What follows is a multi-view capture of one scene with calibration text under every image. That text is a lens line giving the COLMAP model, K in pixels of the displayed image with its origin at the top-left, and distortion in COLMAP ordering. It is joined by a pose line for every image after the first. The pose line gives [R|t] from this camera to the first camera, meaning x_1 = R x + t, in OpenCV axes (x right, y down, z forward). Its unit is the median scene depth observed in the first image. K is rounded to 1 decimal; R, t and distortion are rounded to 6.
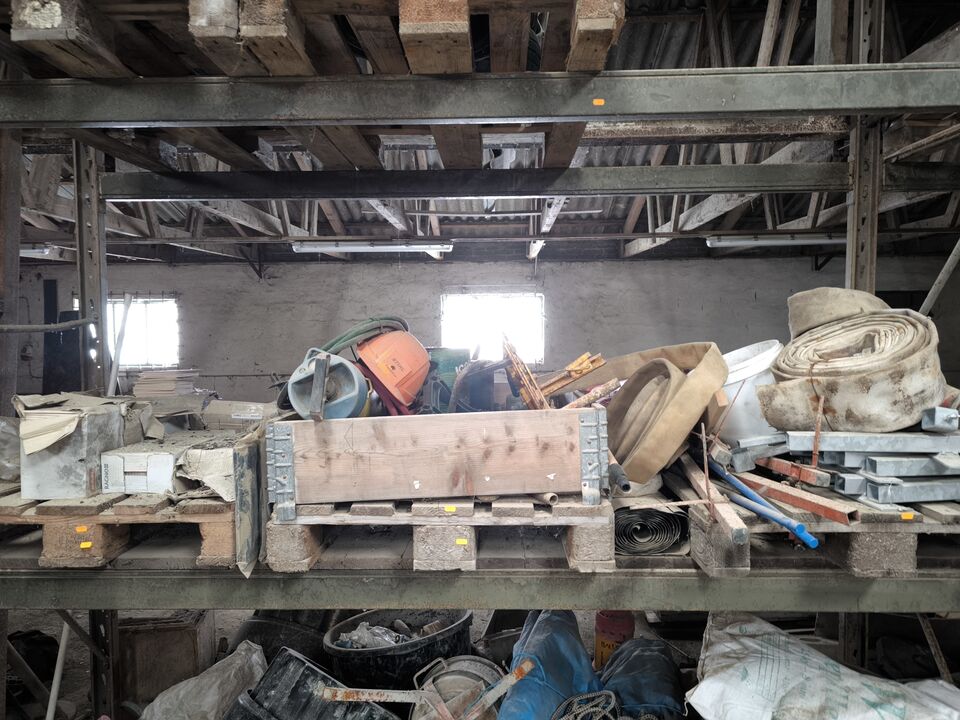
lens RADIAL K [[687.2, 0, 480.0], [0, 687.2, 360.0], [0, 0, 1]] dist [0.036562, -0.026918]
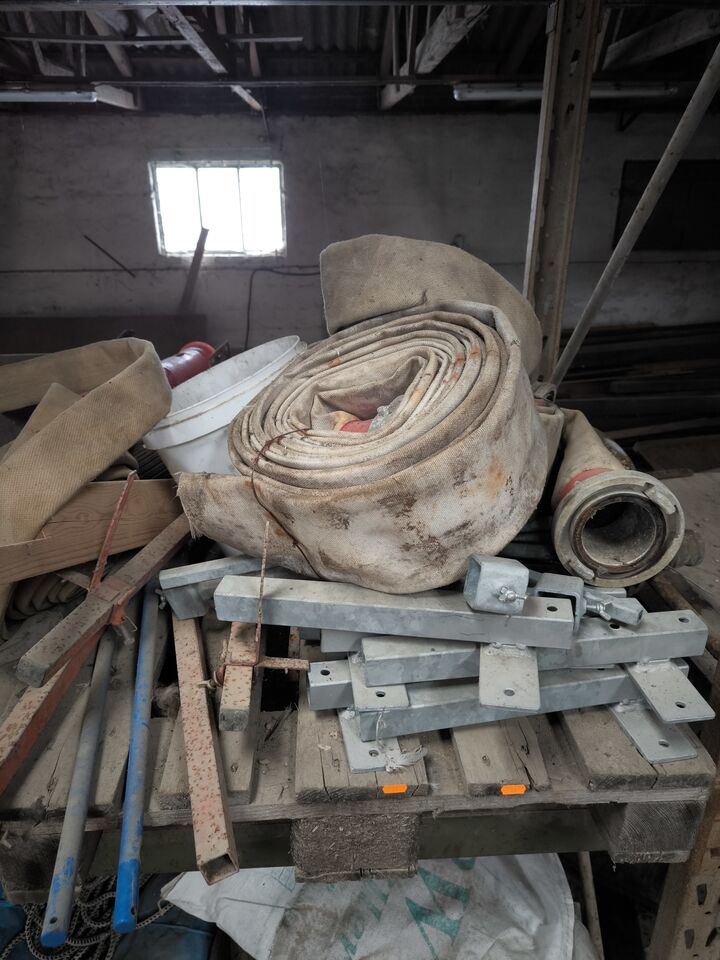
lens RADIAL K [[687.2, 0, 360.5], [0, 687.2, 484.5], [0, 0, 1]] dist [0.036562, -0.026918]
pose [[0.996959, -0.029459, 0.072142, 0.468300], [0.002302, 0.936521, 0.350603, -0.115606], [-0.077891, -0.349371, 0.933741, 0.523210]]
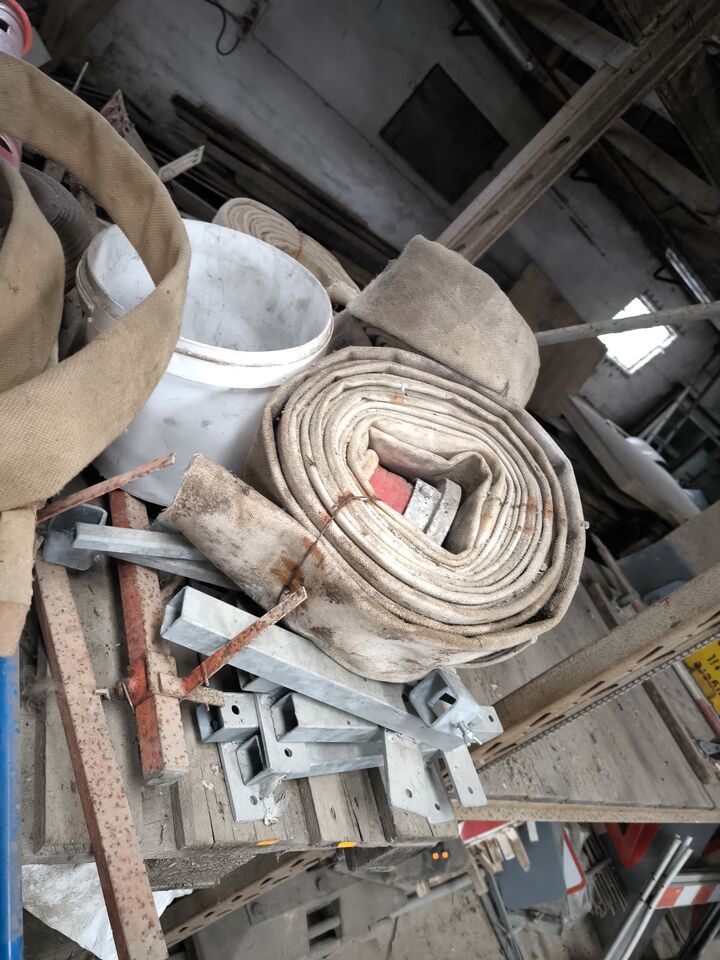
lens RADIAL K [[687.6, 0, 360.0], [0, 687.6, 480.0], [0, 0, 1]] dist [0.005111, 0.006741]
pose [[0.684778, 0.307536, 0.660682, 0.216719], [-0.660767, 0.644379, 0.384919, -0.140667], [-0.307353, -0.700141, 0.644466, 0.703129]]
